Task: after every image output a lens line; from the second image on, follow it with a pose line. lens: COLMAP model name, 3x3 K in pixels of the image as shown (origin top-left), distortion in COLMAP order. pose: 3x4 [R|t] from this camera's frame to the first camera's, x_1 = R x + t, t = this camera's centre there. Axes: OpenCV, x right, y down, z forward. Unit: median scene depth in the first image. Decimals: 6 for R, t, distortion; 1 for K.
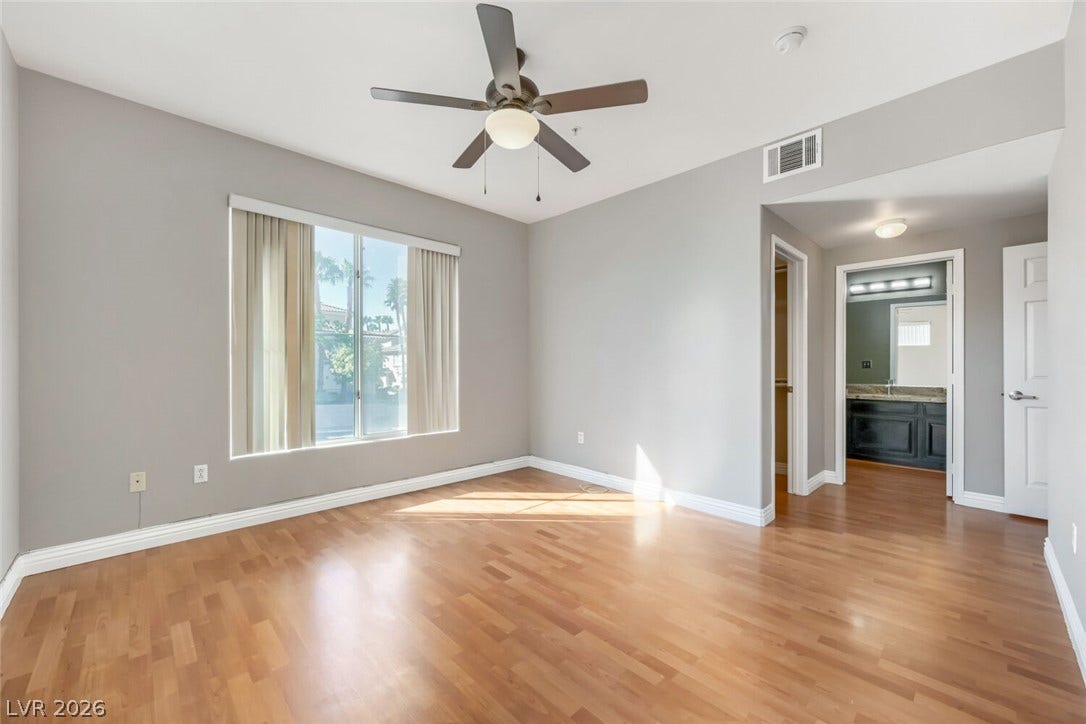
lens RADIAL K [[423.3, 0, 543.6], [0, 423.3, 364.1], [0, 0, 1]] dist [-0.000461, 0.000011]
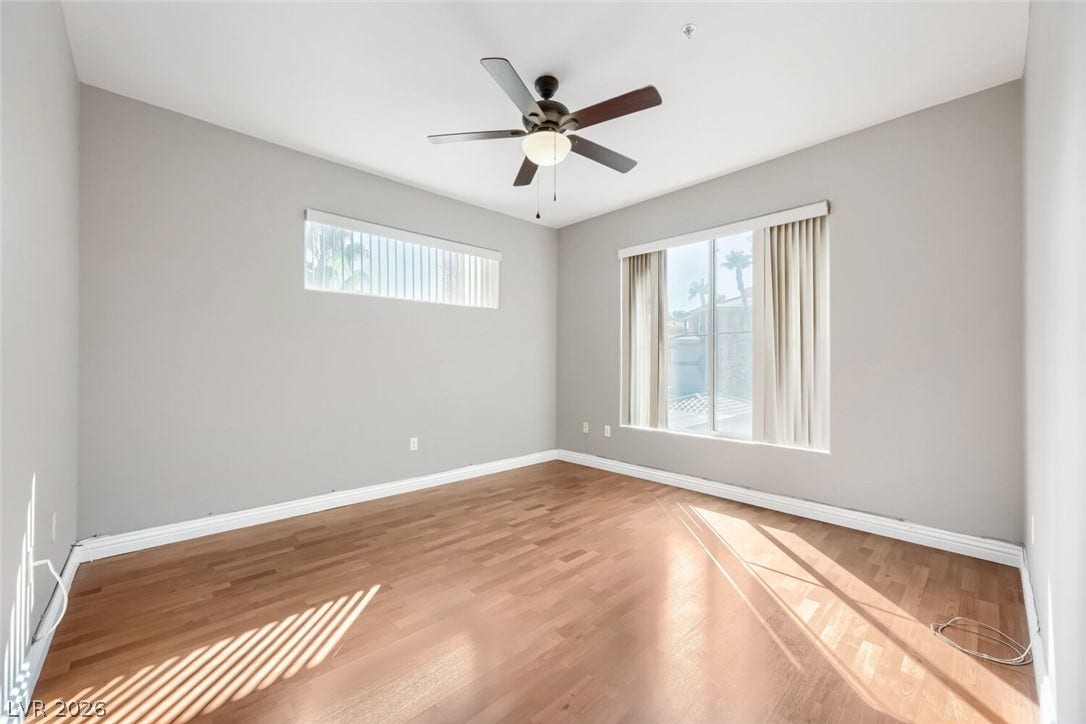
lens RADIAL K [[423.3, 0, 543.6], [0, 423.3, 364.1], [0, 0, 1]] dist [-0.000461, 0.000011]
pose [[-0.010356, -0.002421, -0.999943, 0.634682], [0.001333, 0.999996, -0.002434, 0.006170], [0.999945, -0.001358, -0.010353, 0.613954]]
